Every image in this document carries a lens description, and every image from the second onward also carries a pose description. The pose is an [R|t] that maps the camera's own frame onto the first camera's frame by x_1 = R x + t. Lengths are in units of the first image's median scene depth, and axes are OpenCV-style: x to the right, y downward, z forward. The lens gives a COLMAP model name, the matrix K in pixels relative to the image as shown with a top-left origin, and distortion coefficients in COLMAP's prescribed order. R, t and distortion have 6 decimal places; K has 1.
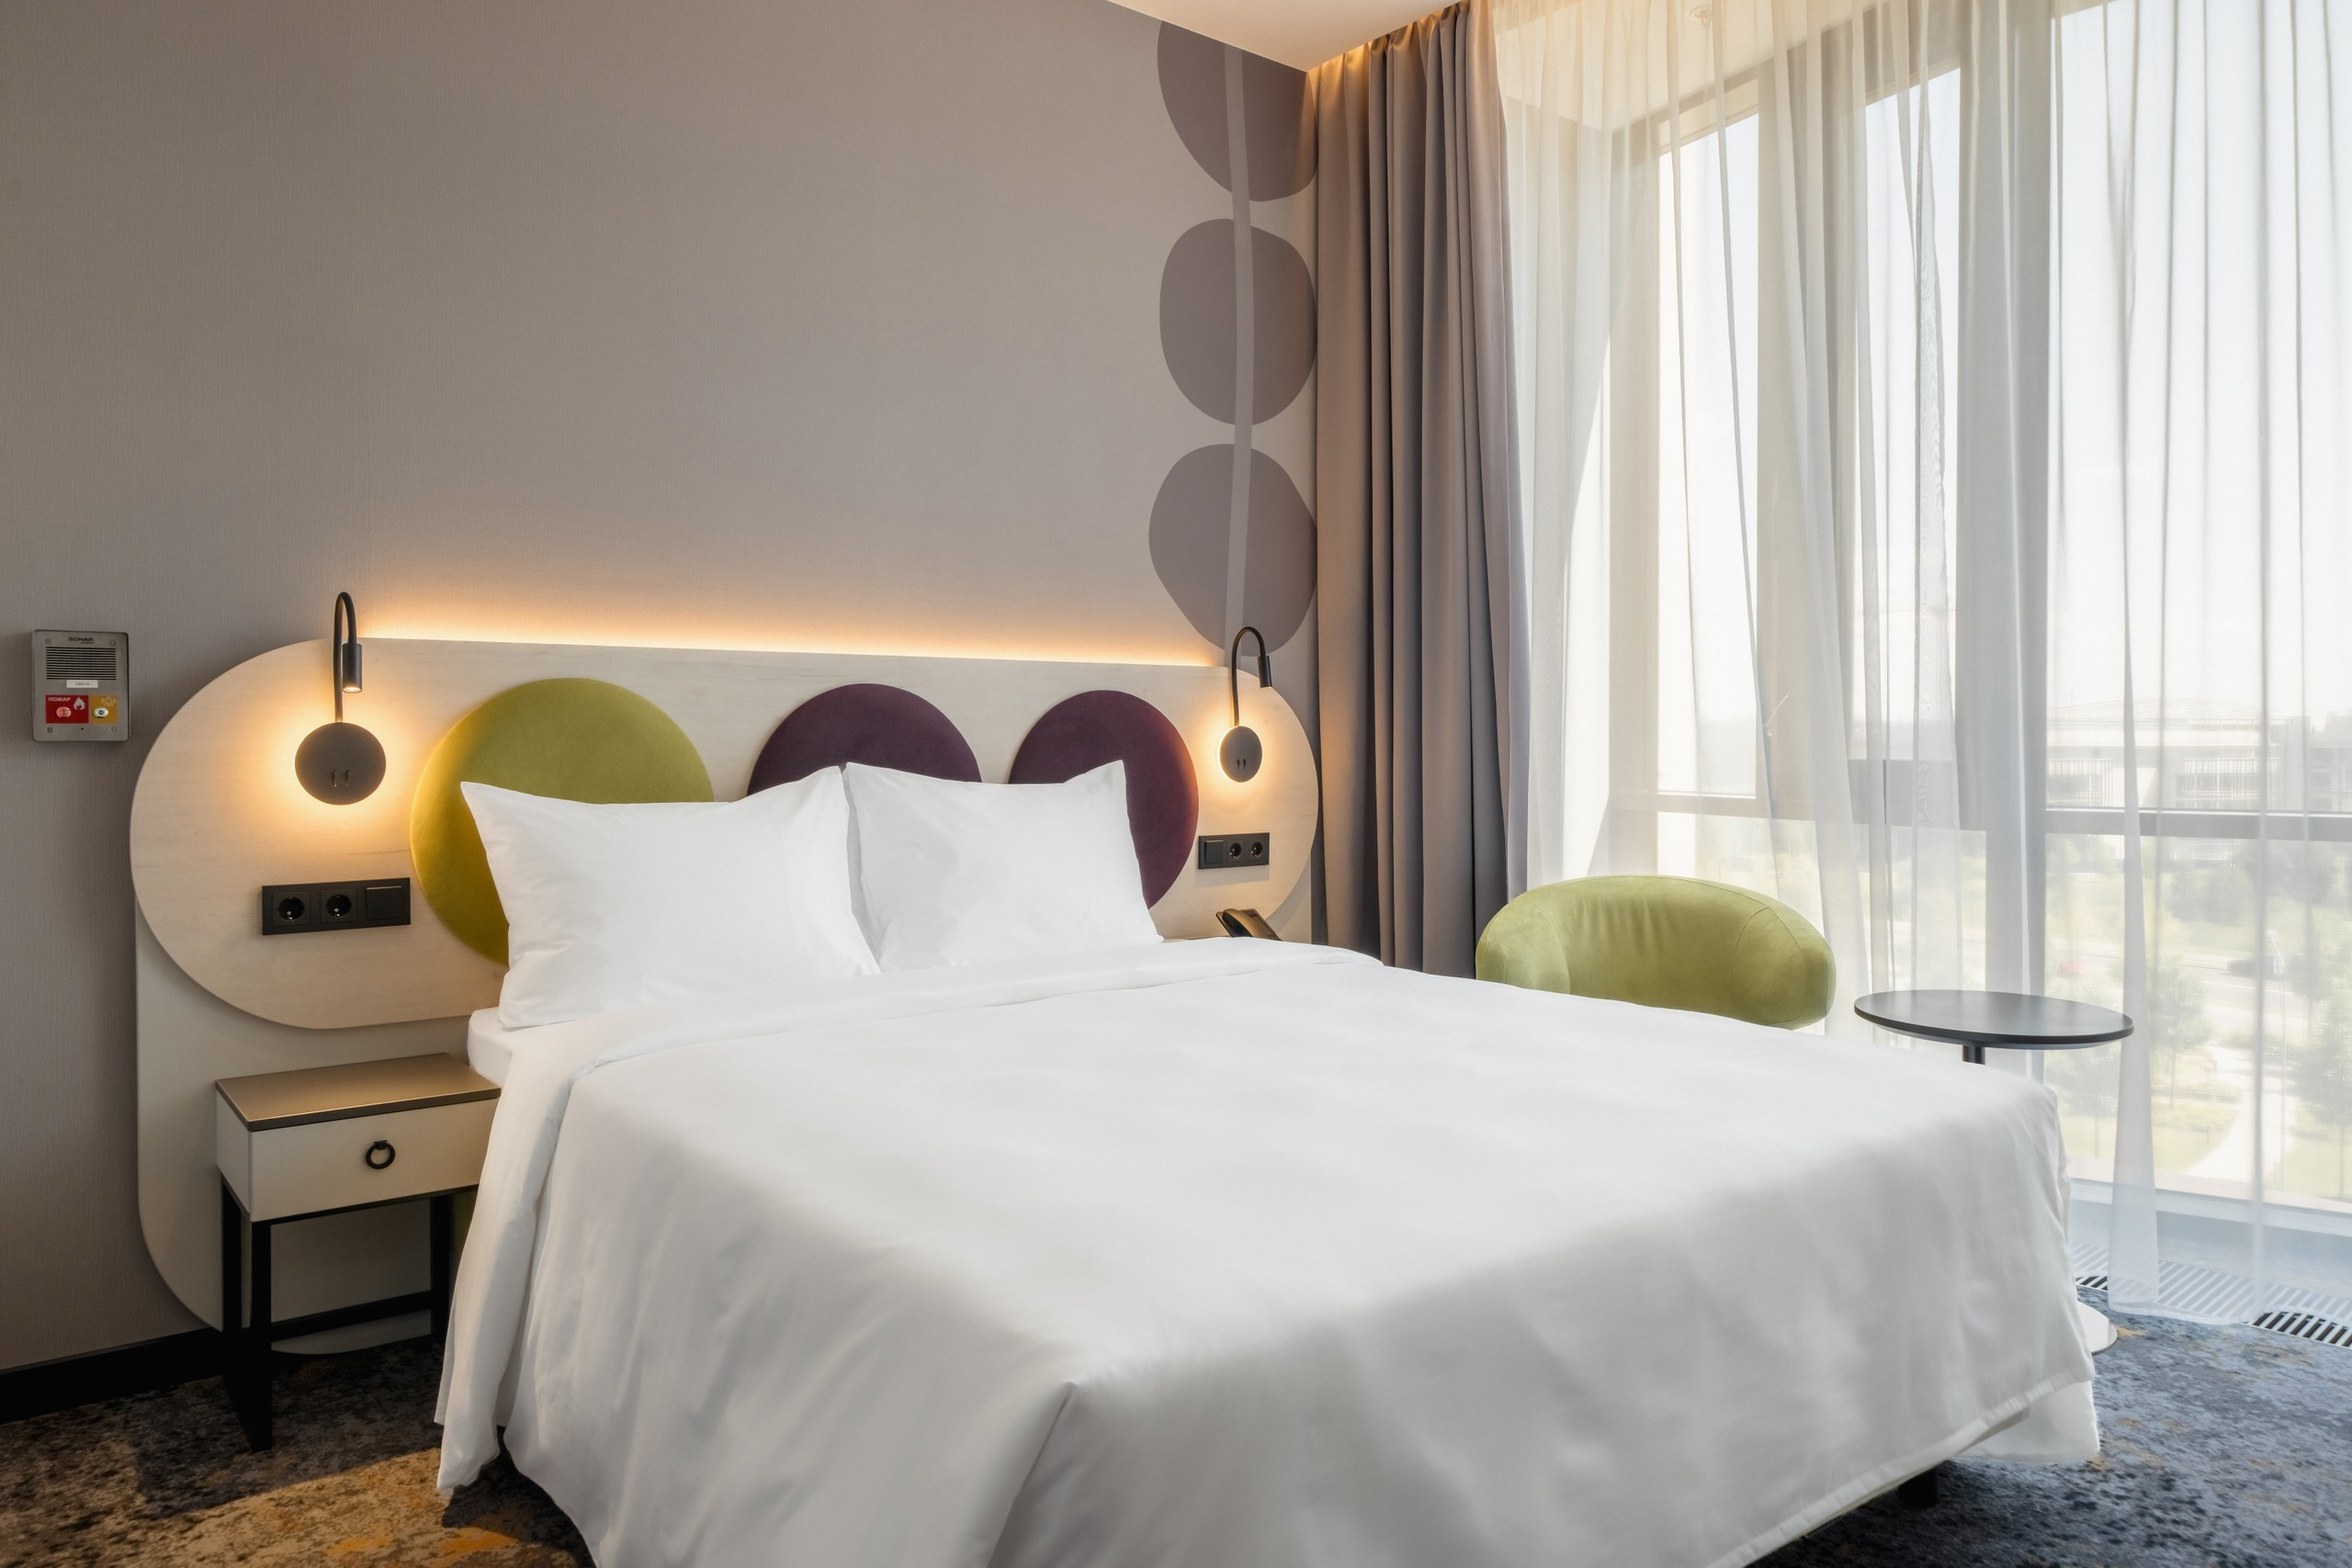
lens RADIAL K [[1590.5, 0, 1172.4], [0, 1590.5, 755.2], [0, 0, 1]] dist [-0.002121, -0.000634]
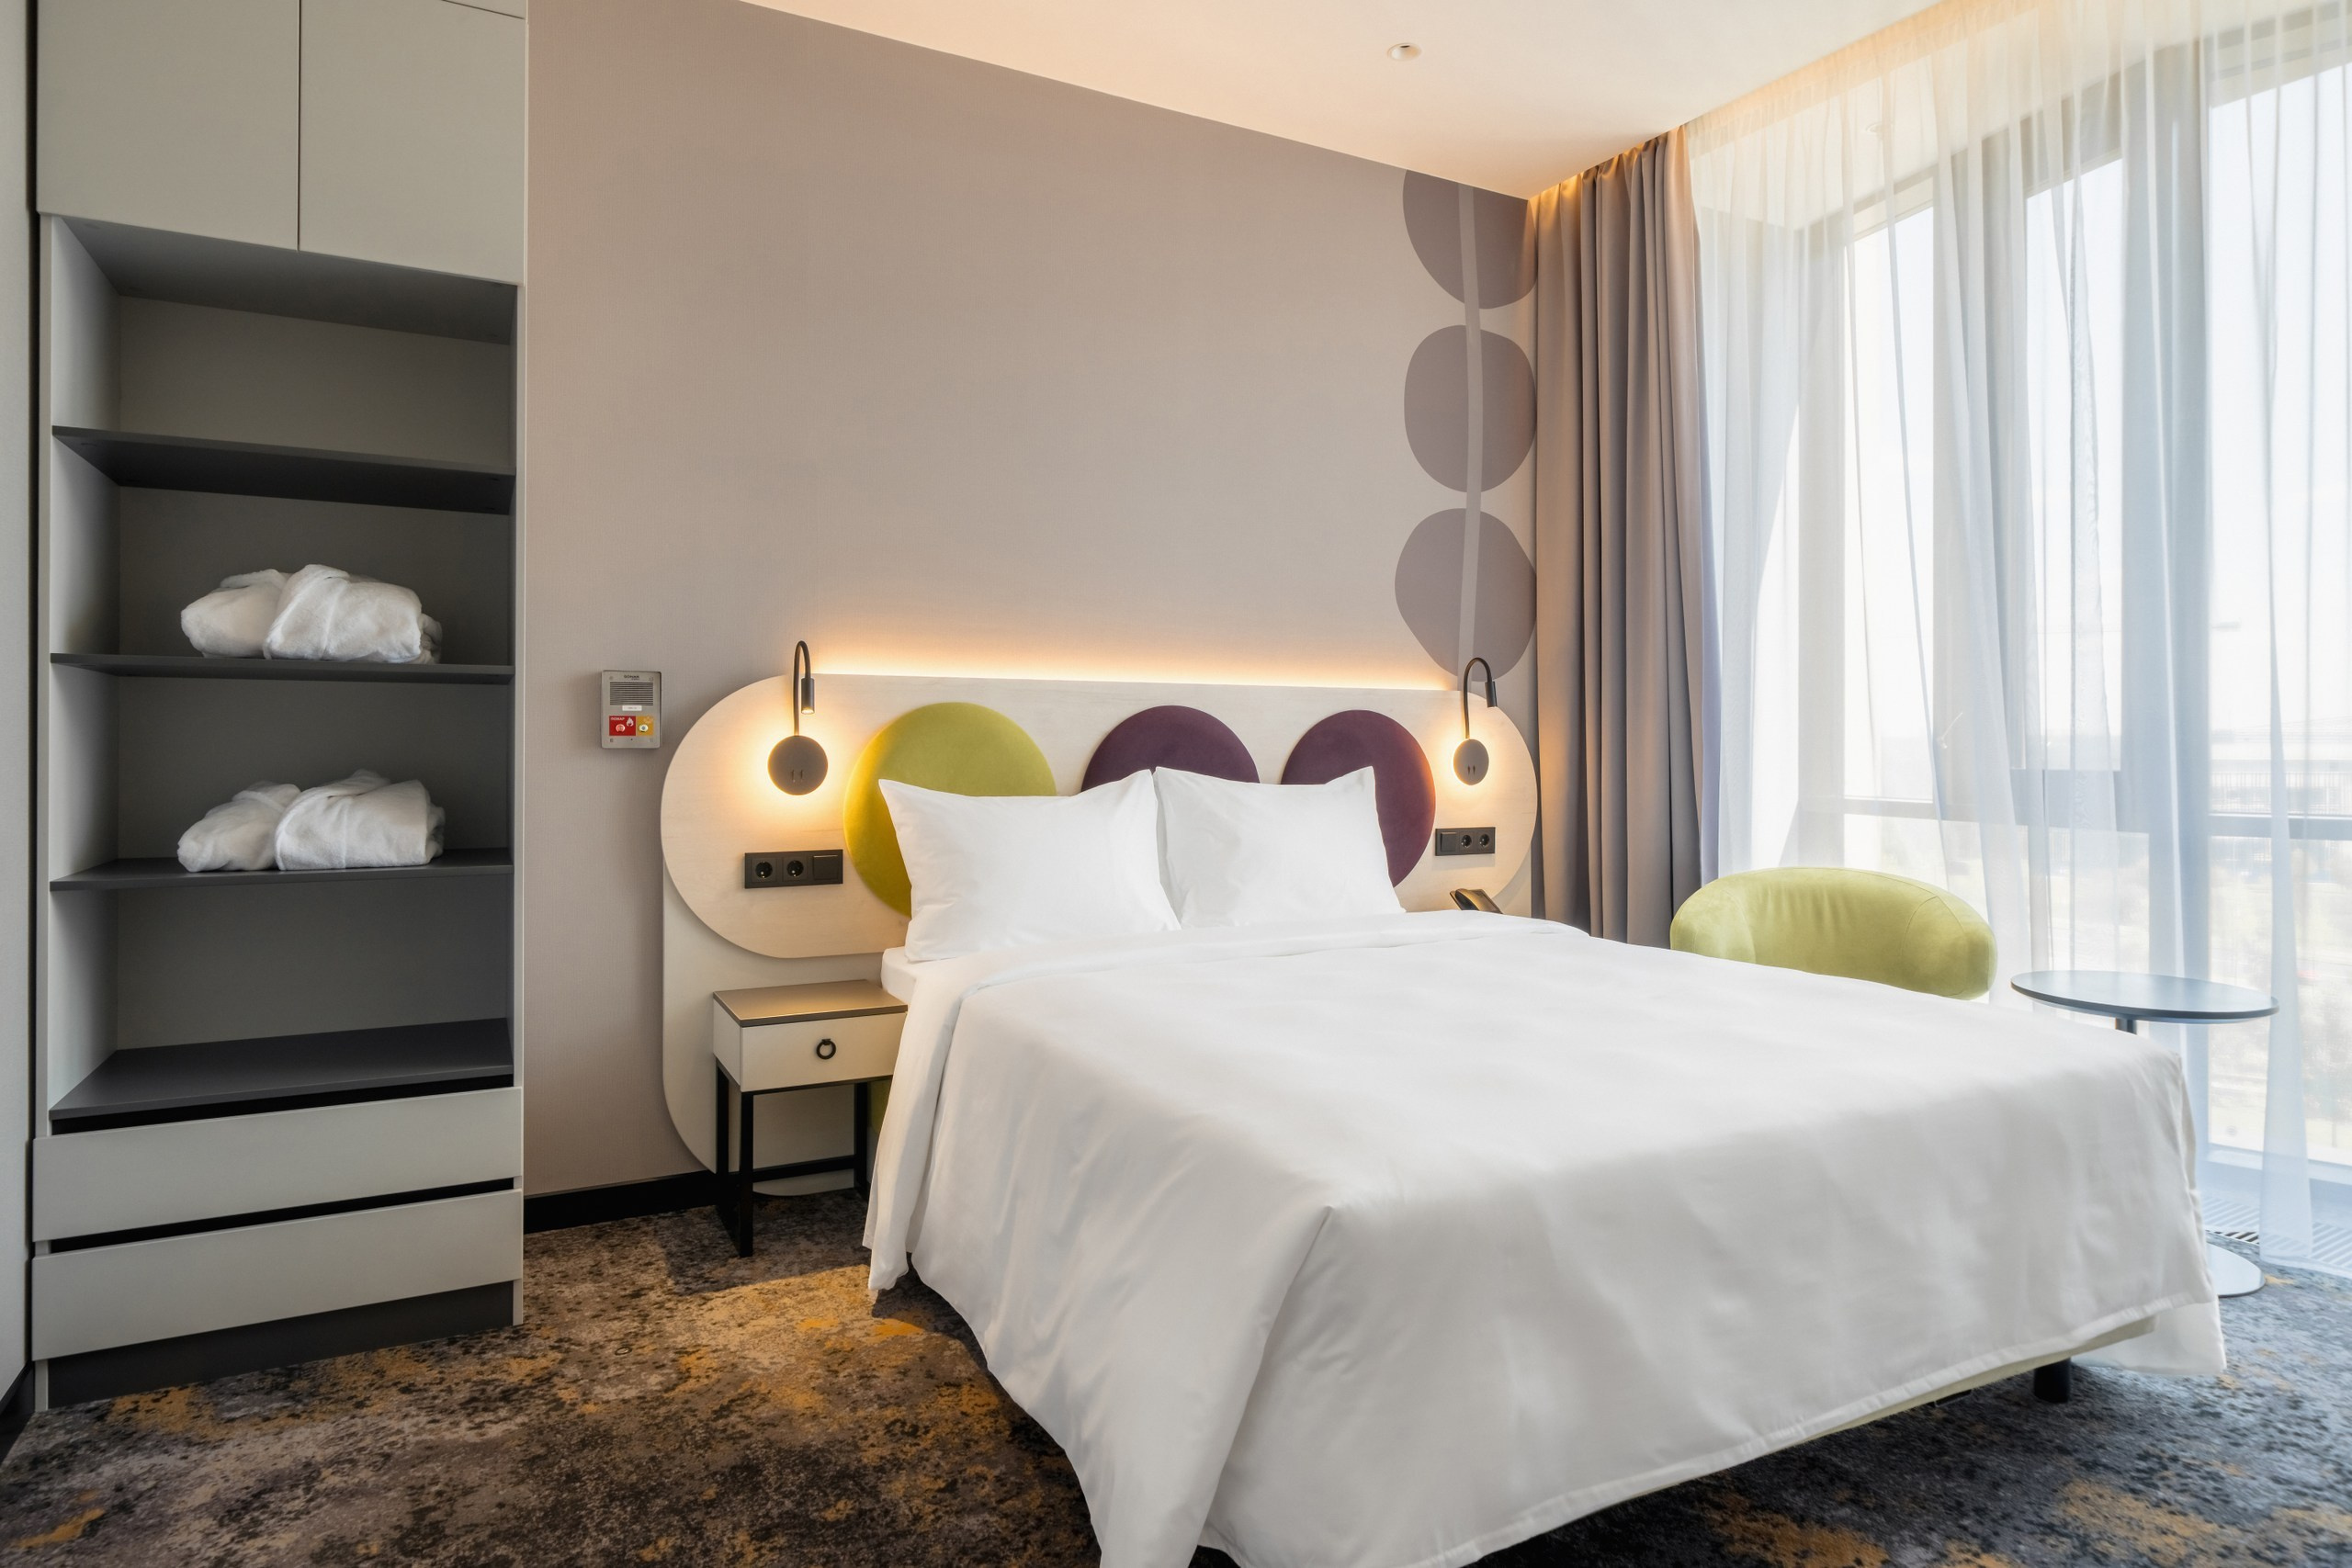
lens RADIAL K [[1376.2, 0, 1169.2], [0, 1376.2, 752.0], [0, 0, 1]] dist [0.001924, 0.000833]
pose [[0.983721, 0.003005, -0.179678, 0.006576], [-0.004593, 0.999954, -0.008422, 0.002152], [0.179644, 0.009110, 0.983689, -0.102387]]
